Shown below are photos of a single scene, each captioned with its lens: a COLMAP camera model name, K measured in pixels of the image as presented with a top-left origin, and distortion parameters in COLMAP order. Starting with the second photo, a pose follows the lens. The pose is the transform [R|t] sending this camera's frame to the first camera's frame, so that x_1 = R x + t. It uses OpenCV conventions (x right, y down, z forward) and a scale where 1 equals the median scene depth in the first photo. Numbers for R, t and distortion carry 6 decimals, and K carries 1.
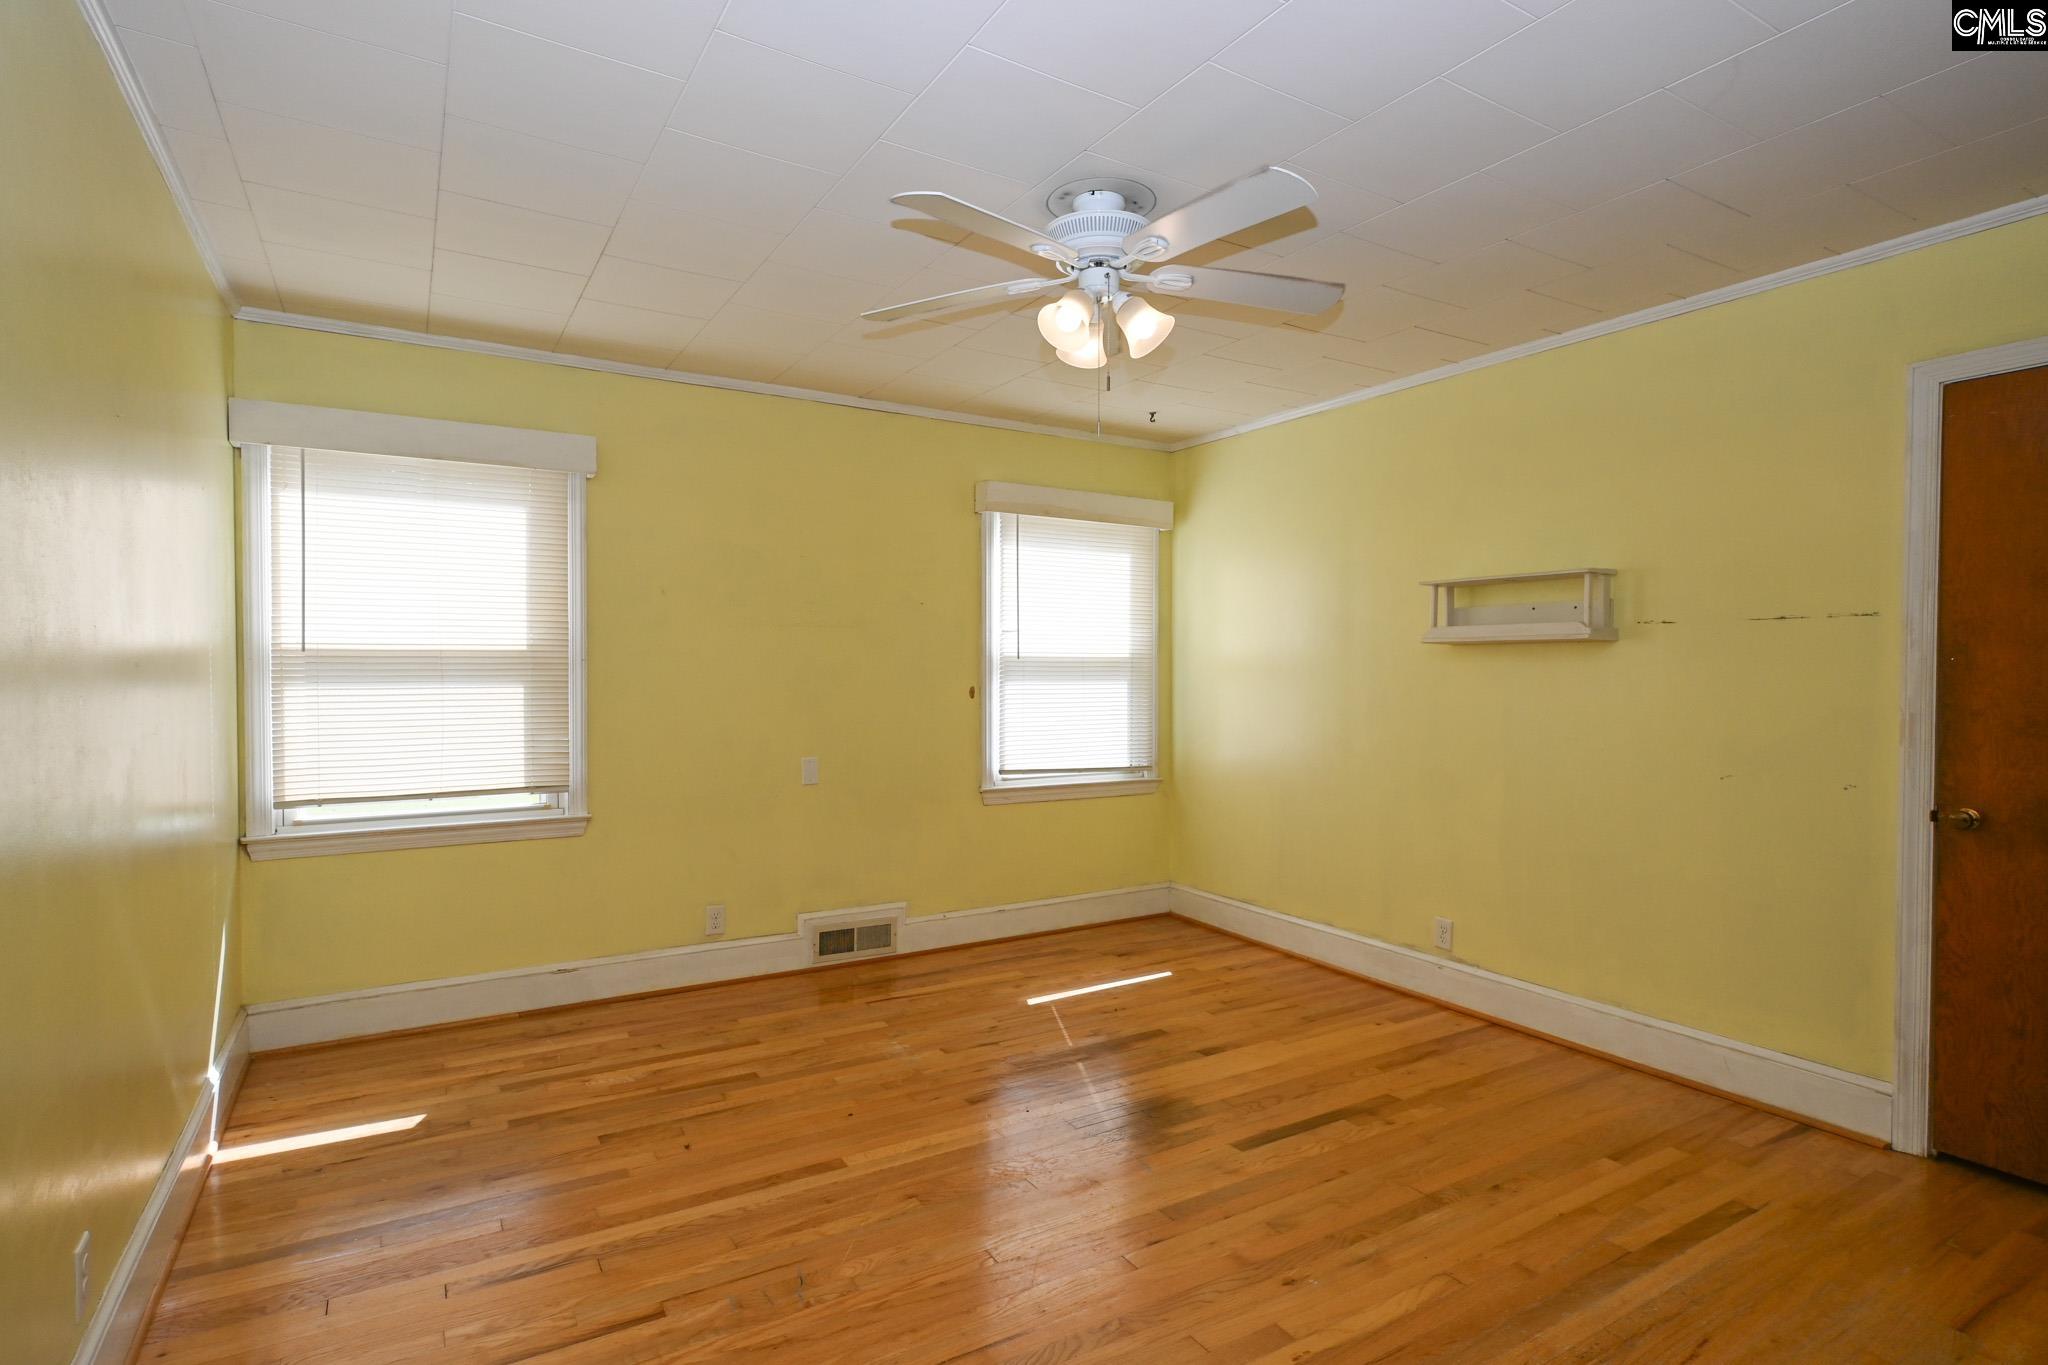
lens RADIAL K [[1036.6, 0, 1024.0], [0, 1036.6, 682.5], [0, 0, 1]] dist [-0.000690, -0.000094]
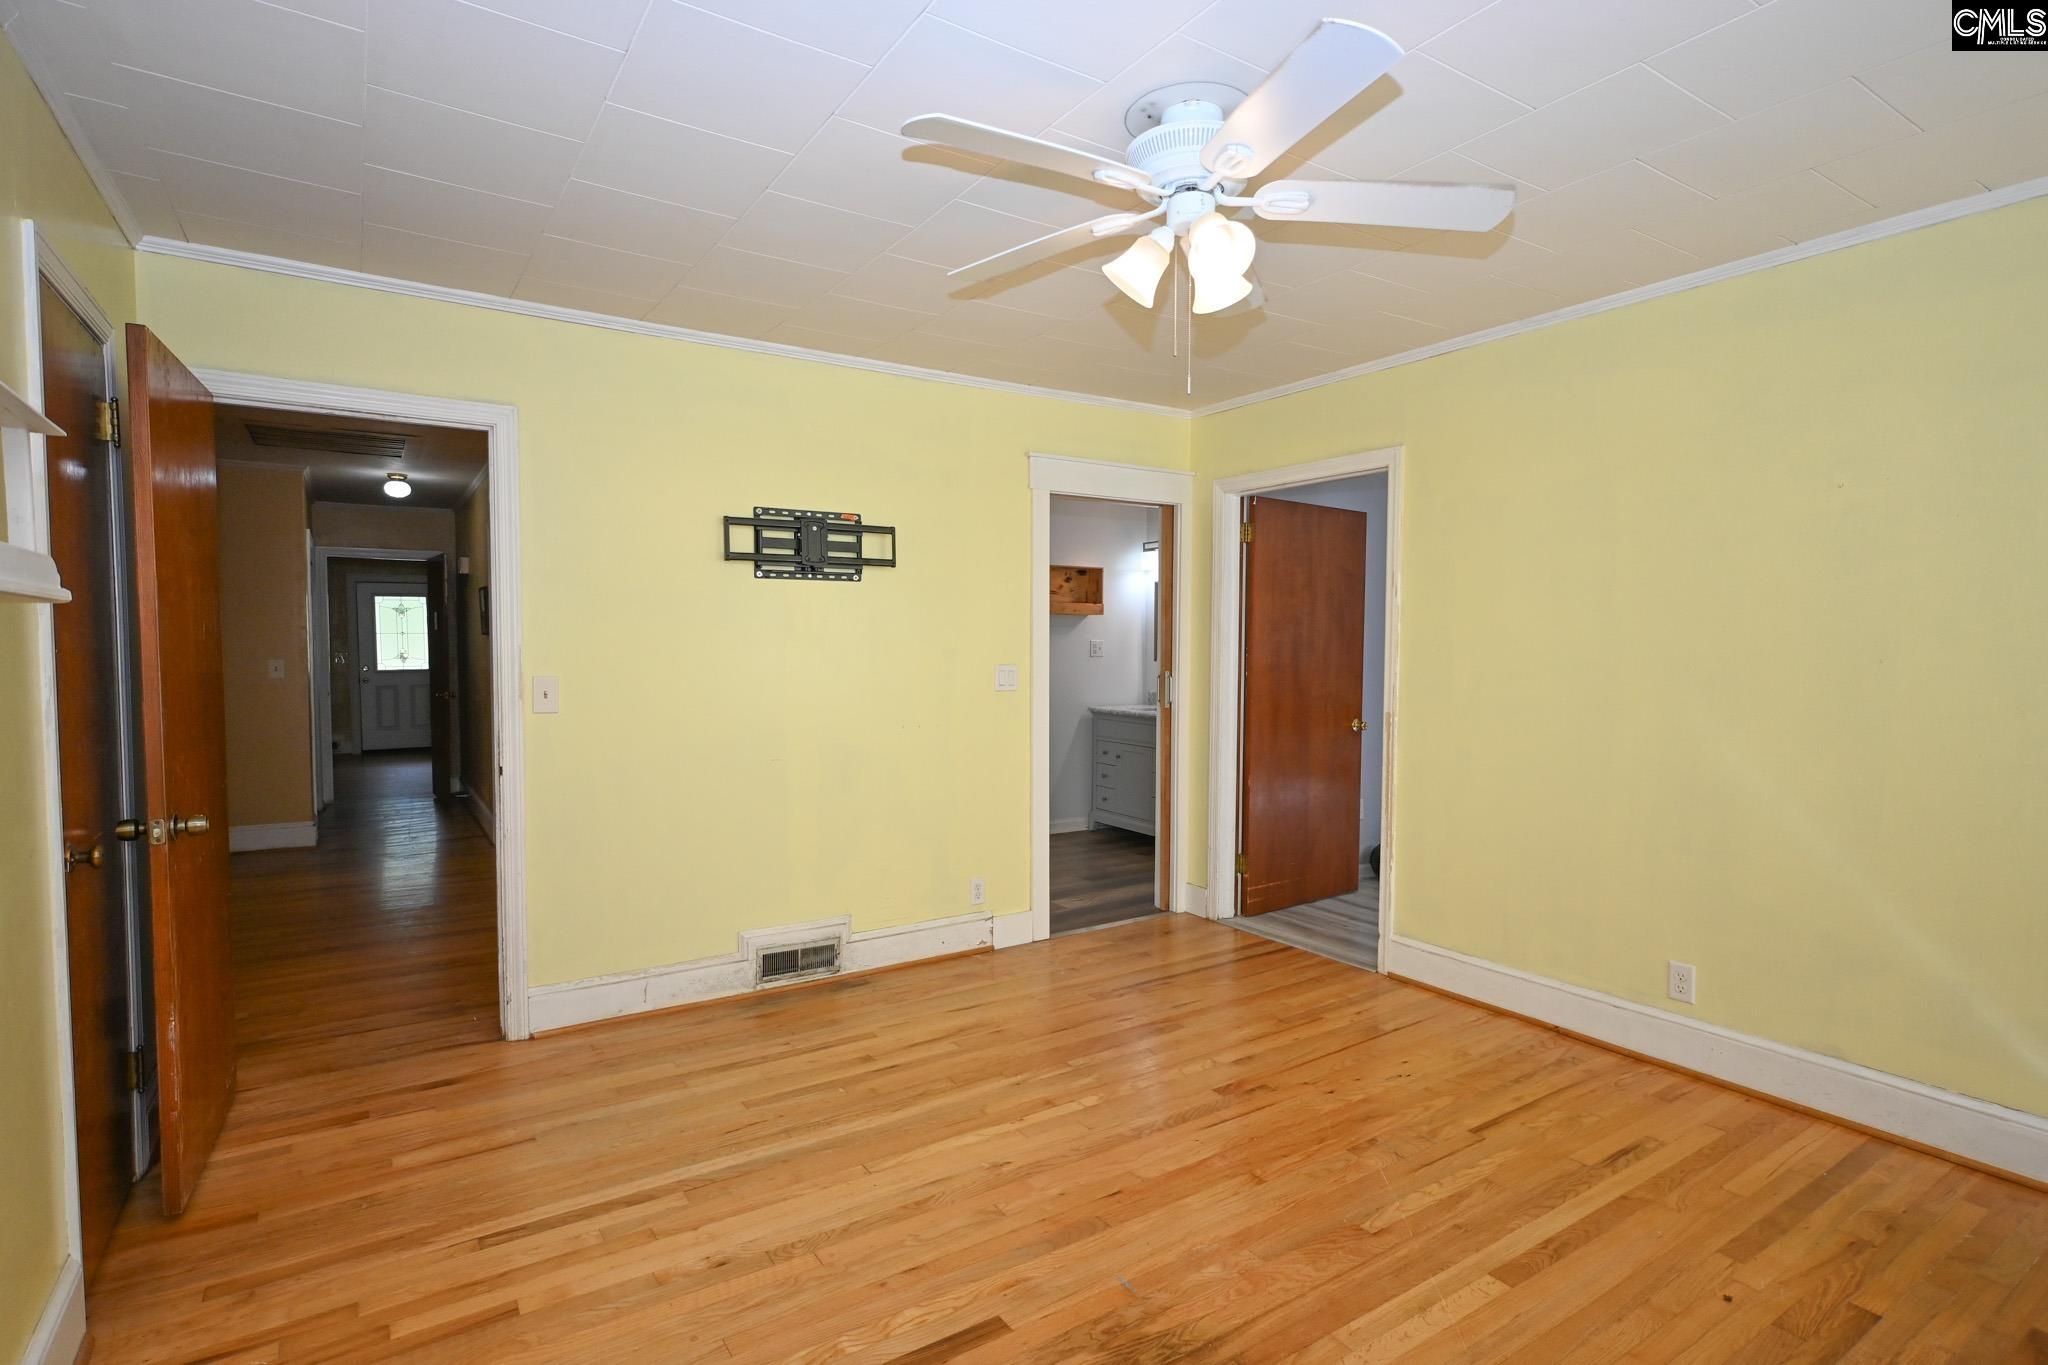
lens RADIAL K [[1010.3, 0, 1024.0], [0, 1010.3, 682.5], [0, 0, 1]] dist [-0.000141, 0.000055]
pose [[-0.999382, -0.002316, -0.035083, 0.240939], [-0.004310, 0.998373, 0.056856, -0.046605], [0.034895, 0.056972, -0.997766, 1.872580]]
